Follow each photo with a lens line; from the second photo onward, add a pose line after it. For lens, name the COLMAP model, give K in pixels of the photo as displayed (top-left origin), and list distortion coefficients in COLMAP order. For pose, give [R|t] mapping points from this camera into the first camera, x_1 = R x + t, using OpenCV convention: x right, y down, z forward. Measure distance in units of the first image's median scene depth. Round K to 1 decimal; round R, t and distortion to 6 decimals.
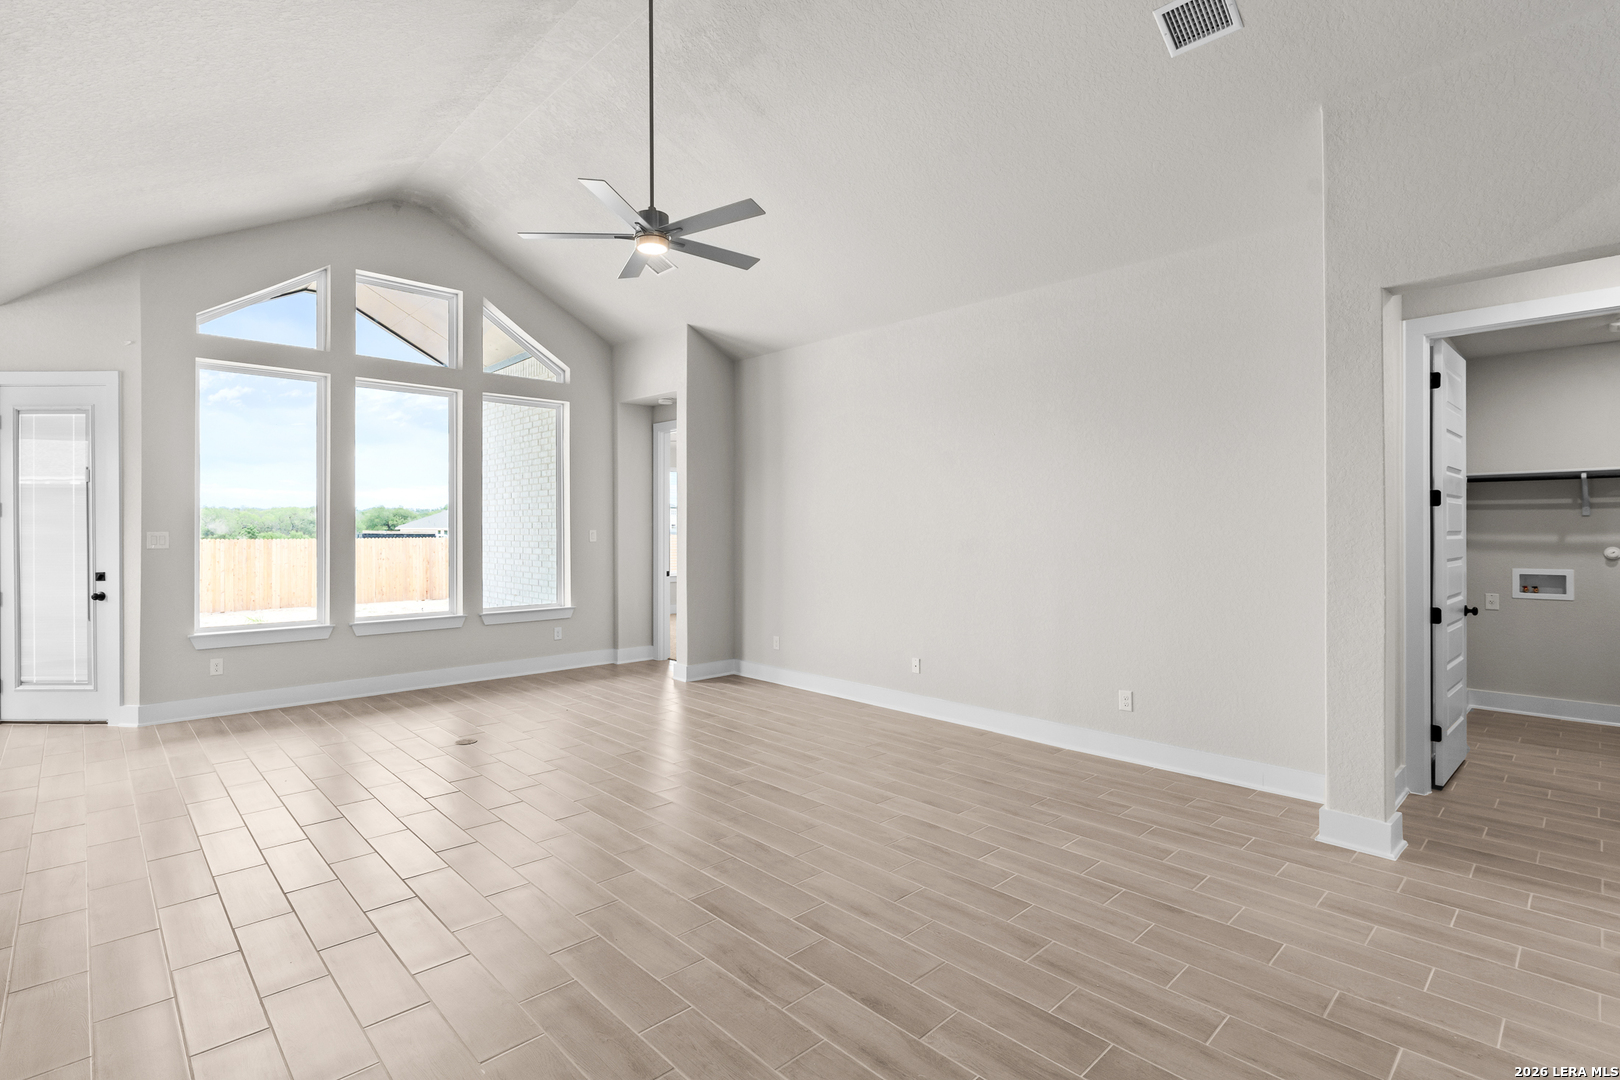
lens RADIAL K [[772.3, 0, 802.8], [0, 772.3, 529.9], [0, 0, 1]] dist [-0.007795, -0.000587]
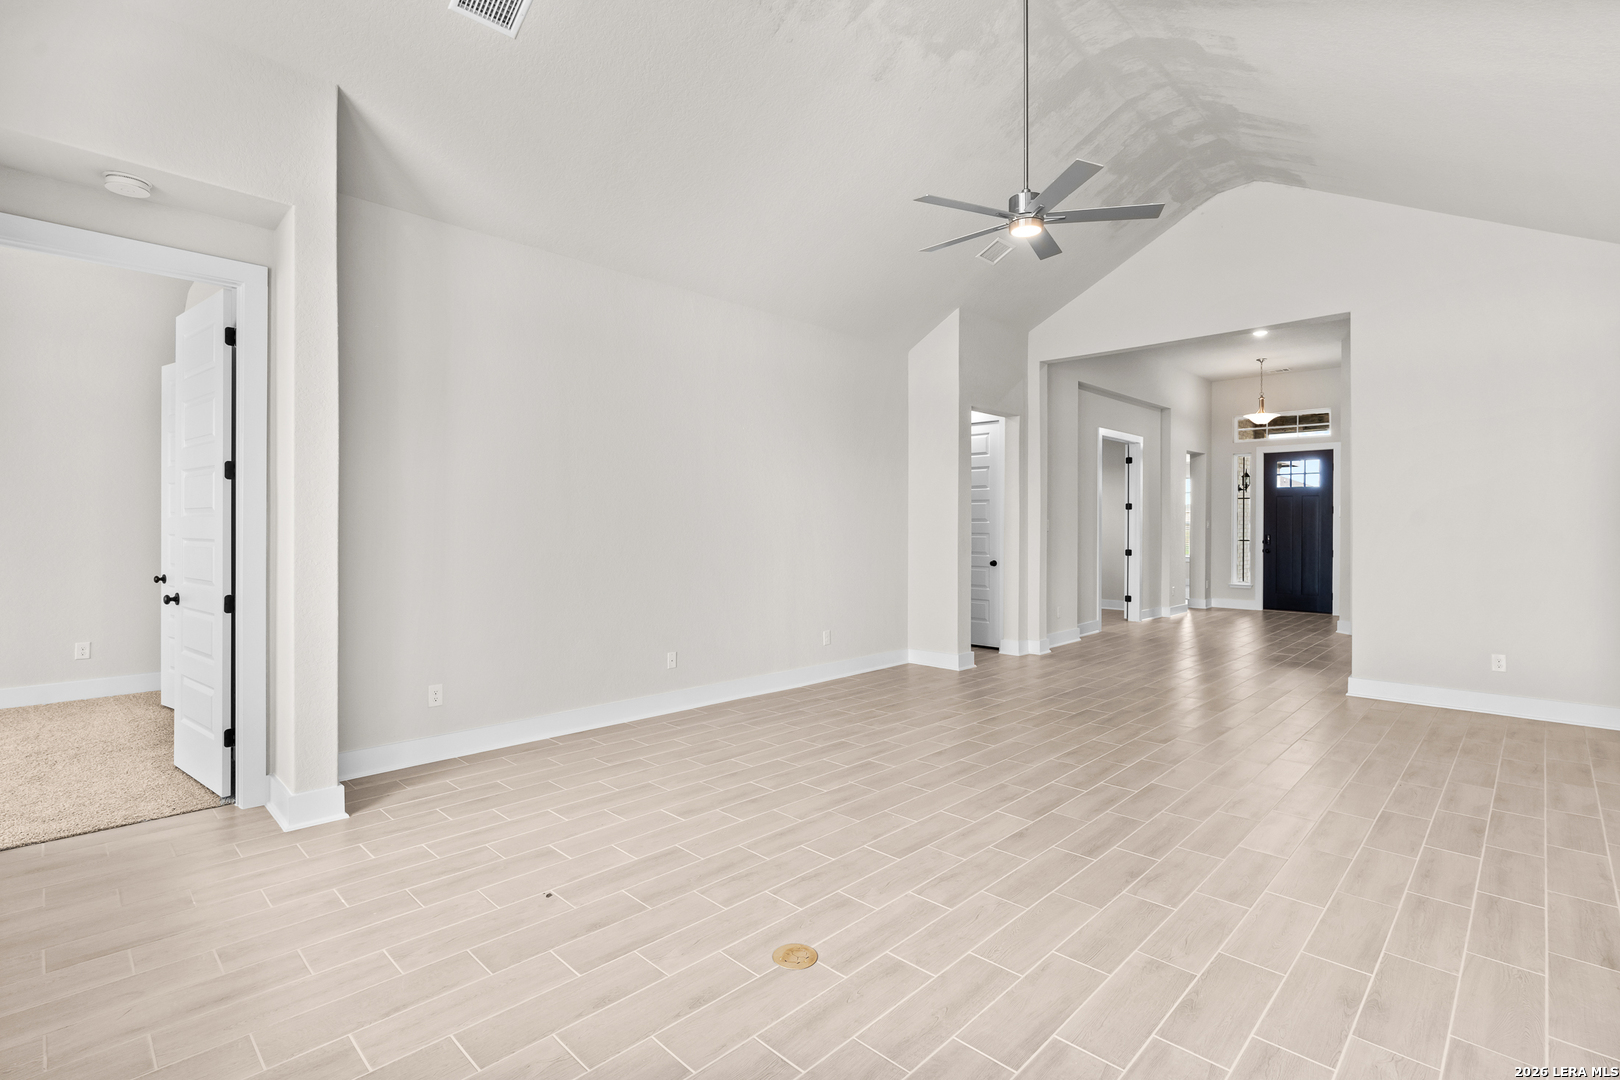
lens RADIAL K [[759.3, 0, 812.4], [0, 759.3, 525.4], [0, 0, 1]] dist [-0.006272, -0.000001]
pose [[-0.043169, -0.001652, 0.999066, -0.752440], [-0.003356, 0.999993, 0.001509, 0.011925], [-0.999062, -0.003287, -0.043175, 0.849692]]
